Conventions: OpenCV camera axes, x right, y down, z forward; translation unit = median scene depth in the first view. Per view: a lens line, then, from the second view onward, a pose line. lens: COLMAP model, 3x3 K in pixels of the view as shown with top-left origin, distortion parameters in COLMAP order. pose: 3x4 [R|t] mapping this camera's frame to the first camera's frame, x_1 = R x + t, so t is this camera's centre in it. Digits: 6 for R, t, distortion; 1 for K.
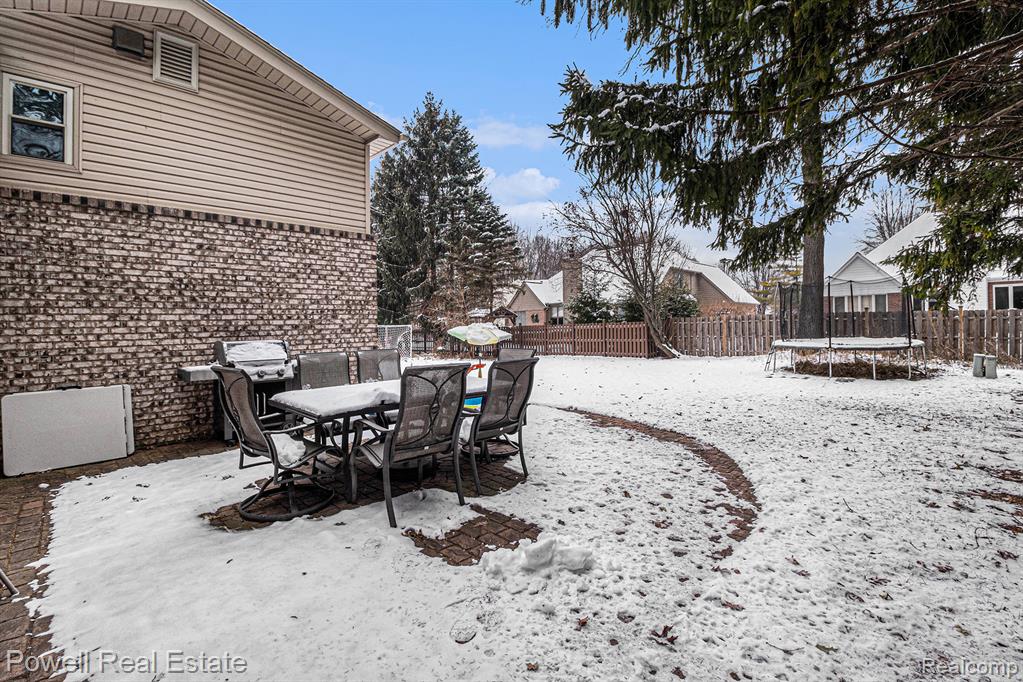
lens RADIAL K [[471.1, 0, 510.3], [0, 471.1, 340.1], [0, 0, 1]] dist [-0.015525, -0.000910]
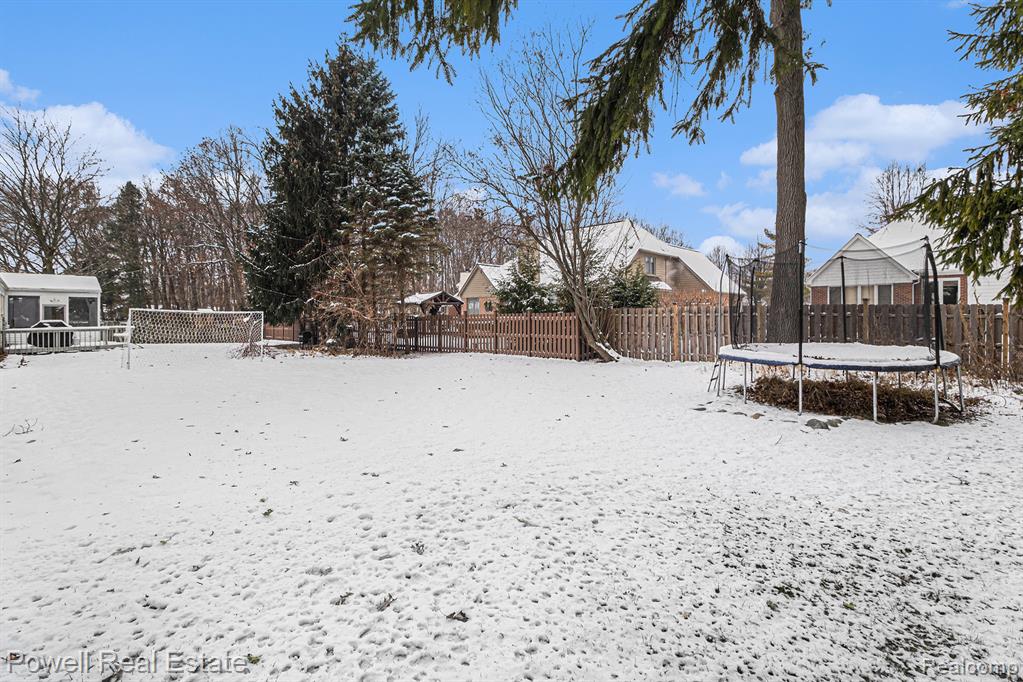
lens RADIAL K [[471.1, 0, 512.5], [0, 471.1, 332.3], [0, 0, 1]] dist [-0.015525, -0.000910]
pose [[0.999847, 0.017396, 0.001686, 0.184519], [-0.017410, 0.999808, 0.008964, -0.012537], [-0.001530, -0.008992, 0.999958, 0.237913]]
